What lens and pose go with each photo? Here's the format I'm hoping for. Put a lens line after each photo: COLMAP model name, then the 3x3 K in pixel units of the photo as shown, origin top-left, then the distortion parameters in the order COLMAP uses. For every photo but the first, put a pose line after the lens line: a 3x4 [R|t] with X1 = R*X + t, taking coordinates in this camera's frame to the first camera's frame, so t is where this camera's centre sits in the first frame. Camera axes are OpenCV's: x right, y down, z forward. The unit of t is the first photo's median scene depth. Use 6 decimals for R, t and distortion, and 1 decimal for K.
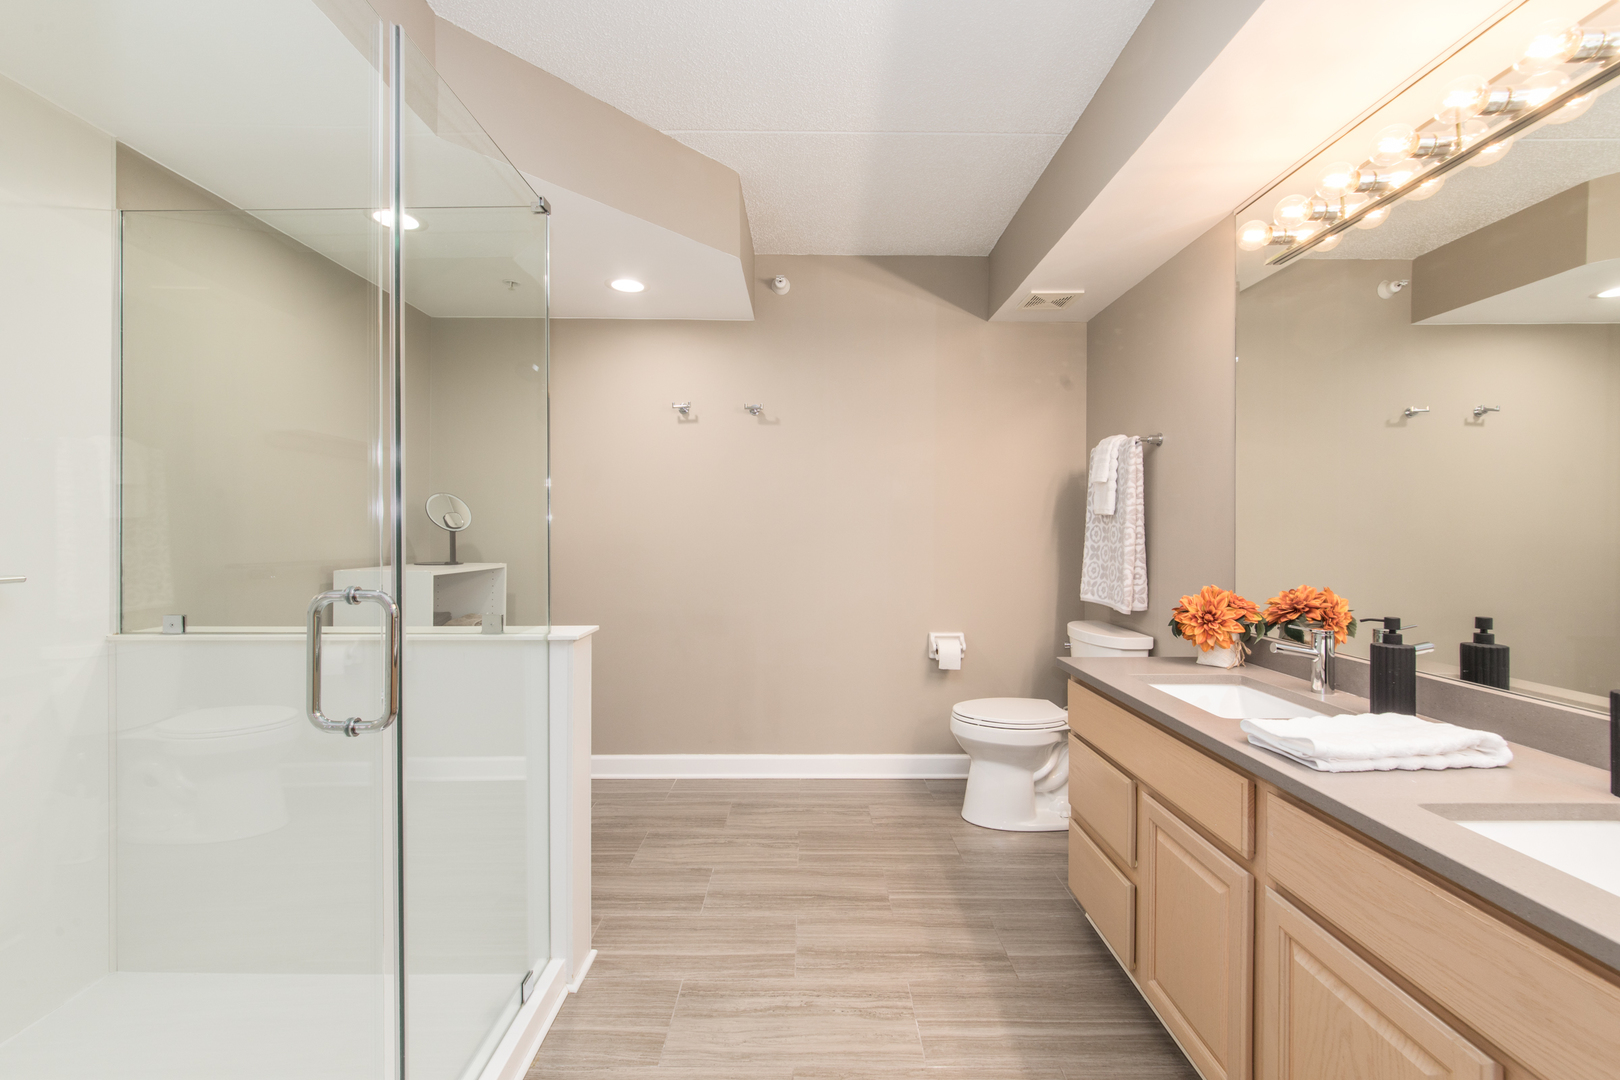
lens RADIAL K [[689.9, 0, 810.0], [0, 689.9, 540.0], [0, 0, 1]] dist [-0.000249, -0.000025]
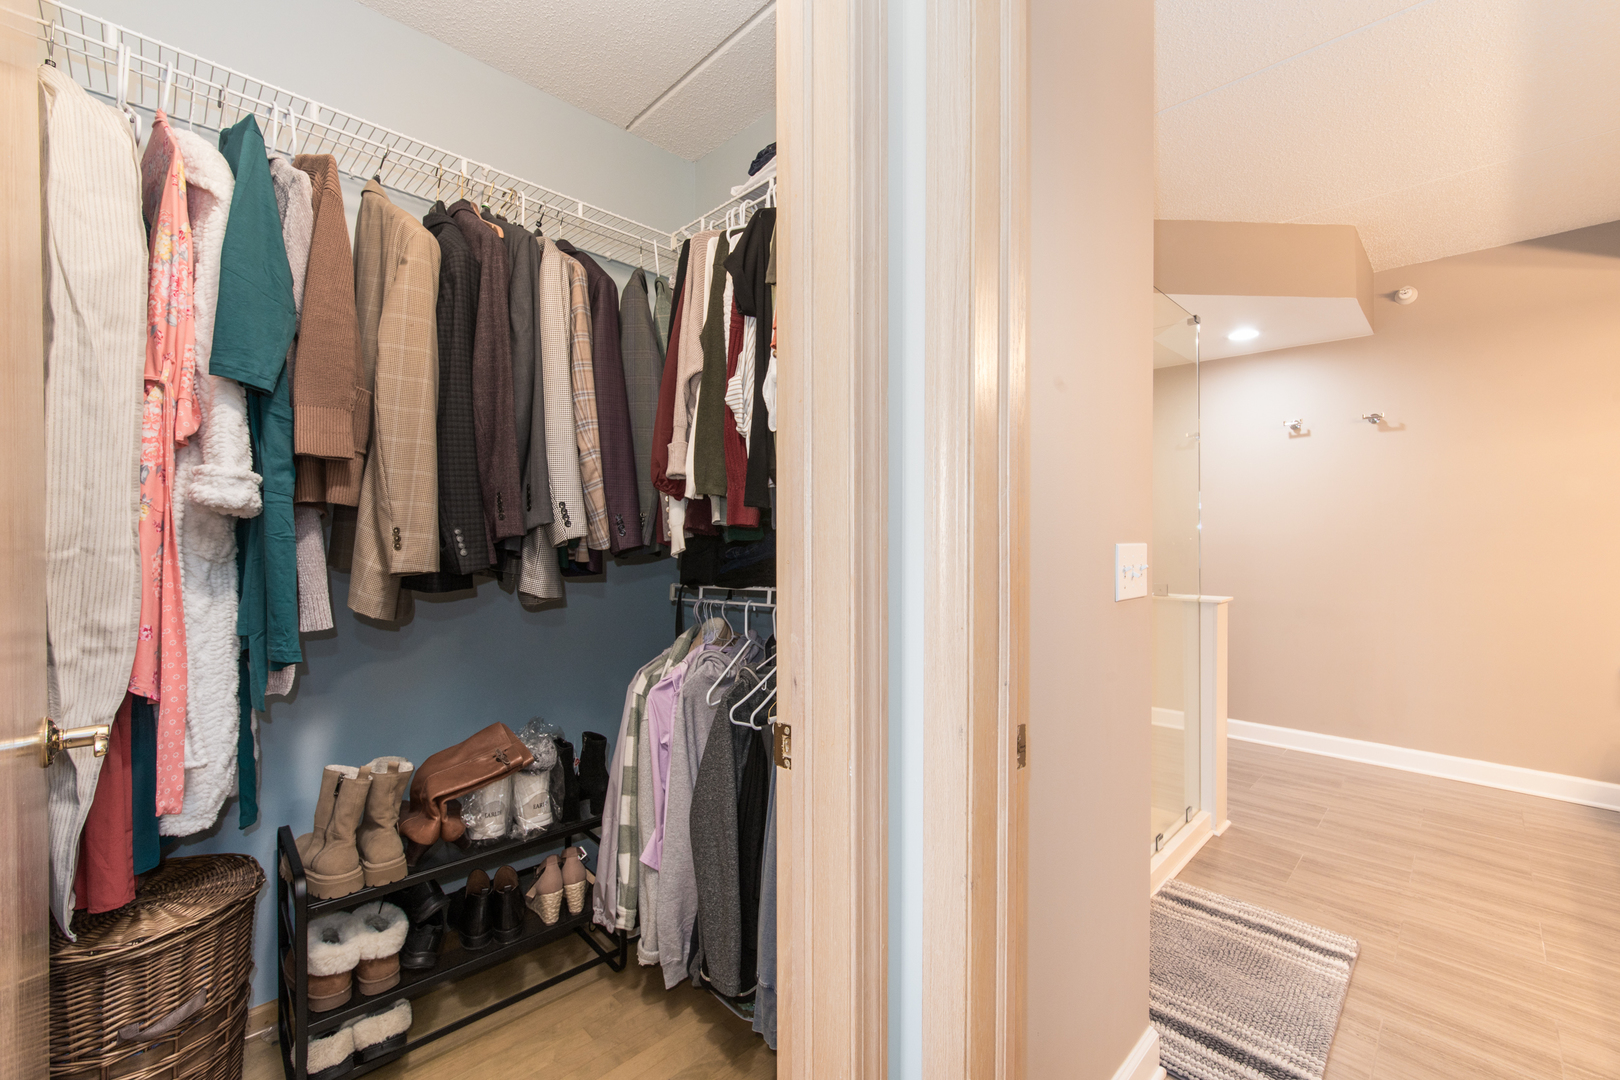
lens RADIAL K [[656.3, 0, 852.6], [0, 656.3, 535.4], [0, 0, 1]] dist [-0.008800, 0.007012]
pose [[0.724921, 0.000220, -0.688832, 0.045687], [-0.004820, 0.999977, -0.004753, 0.003096], [0.688816, 0.006766, 0.724905, -0.405776]]
